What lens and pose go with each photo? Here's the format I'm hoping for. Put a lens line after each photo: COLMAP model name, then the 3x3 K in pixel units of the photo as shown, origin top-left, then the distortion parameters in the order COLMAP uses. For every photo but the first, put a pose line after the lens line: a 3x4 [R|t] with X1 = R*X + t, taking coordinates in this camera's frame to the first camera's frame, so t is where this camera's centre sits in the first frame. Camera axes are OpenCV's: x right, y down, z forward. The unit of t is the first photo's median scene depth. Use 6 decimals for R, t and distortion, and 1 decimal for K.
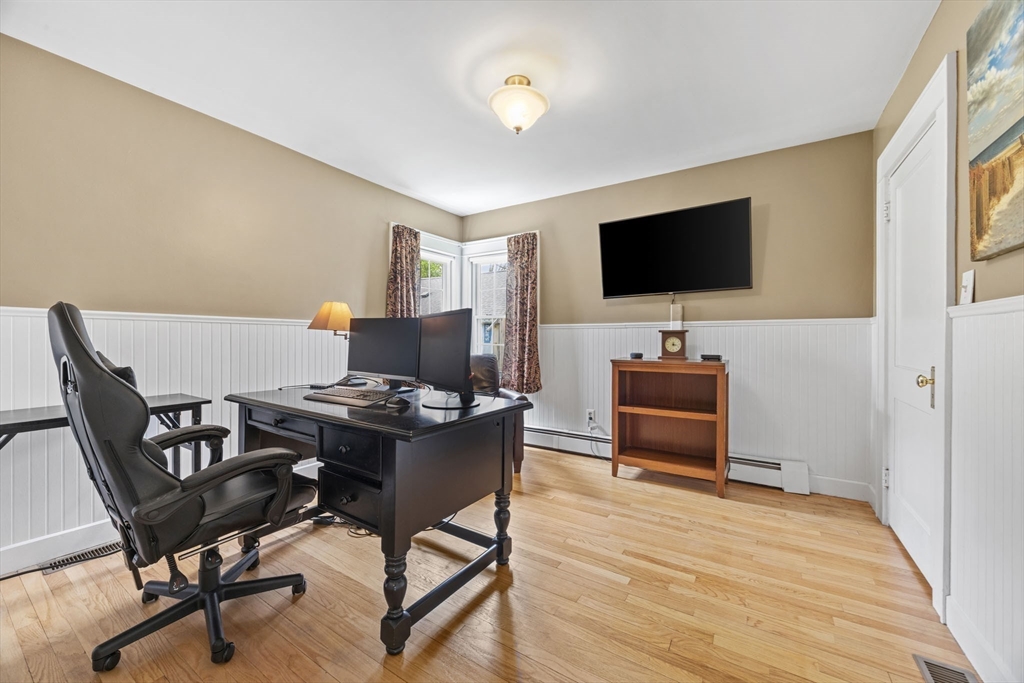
lens RADIAL K [[393.1, 0, 510.9], [0, 393.1, 341.0], [0, 0, 1]] dist [0.000245, -0.001097]
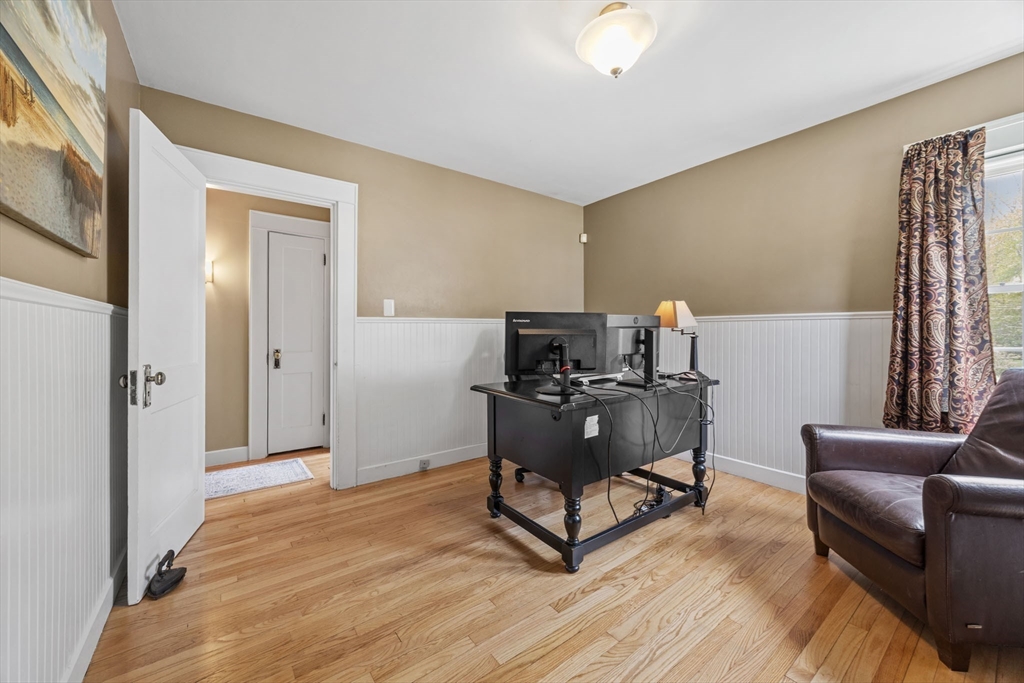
lens RADIAL K [[393.1, 0, 515.0], [0, 393.1, 331.6], [0, 0, 1]] dist [0.000245, -0.001097]
pose [[-0.354392, -0.001694, -0.935095, 1.070406], [-0.004406, 0.999990, -0.000142, -0.017140], [0.935086, 0.004070, -0.354396, 1.402919]]
